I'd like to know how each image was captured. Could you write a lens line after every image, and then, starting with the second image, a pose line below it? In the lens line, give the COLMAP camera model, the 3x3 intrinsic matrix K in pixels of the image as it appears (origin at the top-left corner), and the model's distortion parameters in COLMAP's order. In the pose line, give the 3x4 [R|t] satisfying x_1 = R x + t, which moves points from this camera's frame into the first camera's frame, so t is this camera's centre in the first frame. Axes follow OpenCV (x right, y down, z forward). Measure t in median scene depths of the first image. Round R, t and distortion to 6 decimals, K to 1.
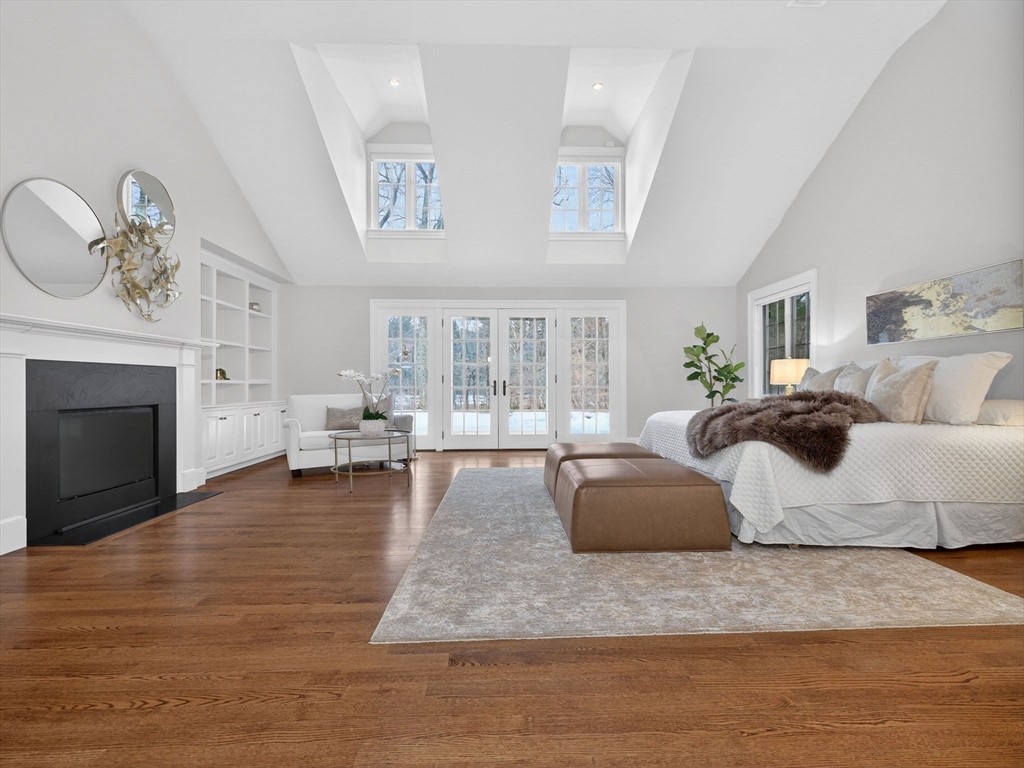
lens RADIAL K [[482.9, 0, 514.6], [0, 482.9, 386.9], [0, 0, 1]] dist [0.005996, 0.000104]
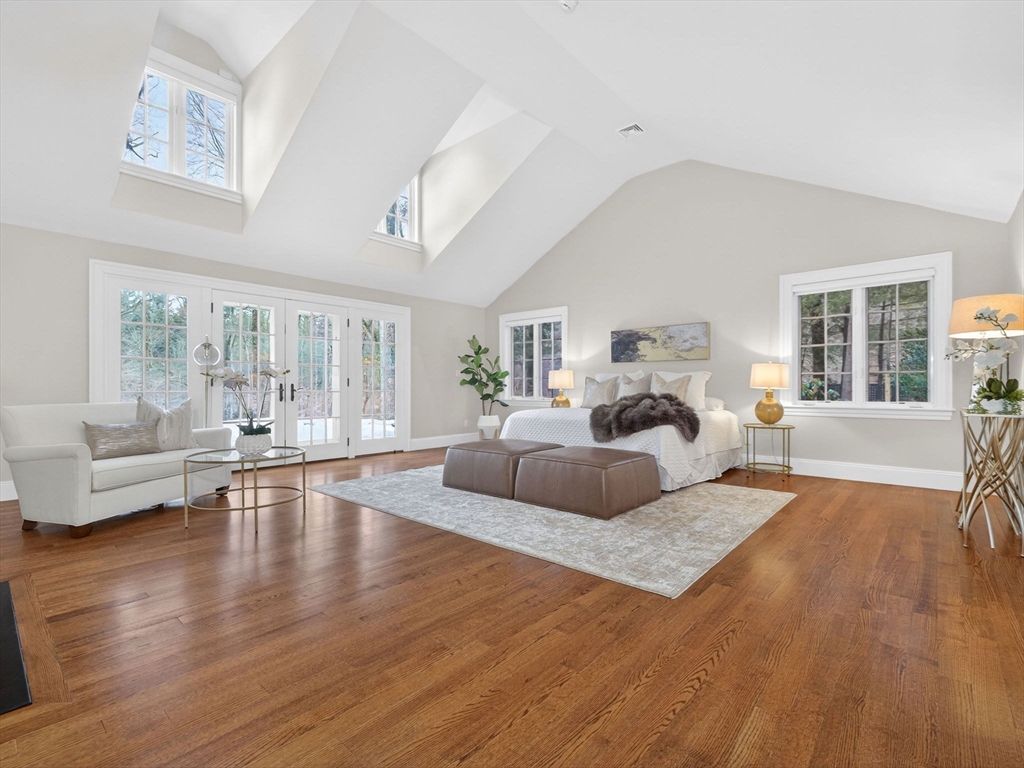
lens RADIAL K [[482.9, 0, 517.1], [0, 482.9, 383.5], [0, 0, 1]] dist [0.005996, 0.000104]
pose [[0.680002, 0.010795, 0.733131, -0.626827], [0.002537, 0.999851, -0.017076, 0.003699], [-0.733206, 0.013471, 0.679873, 0.195844]]
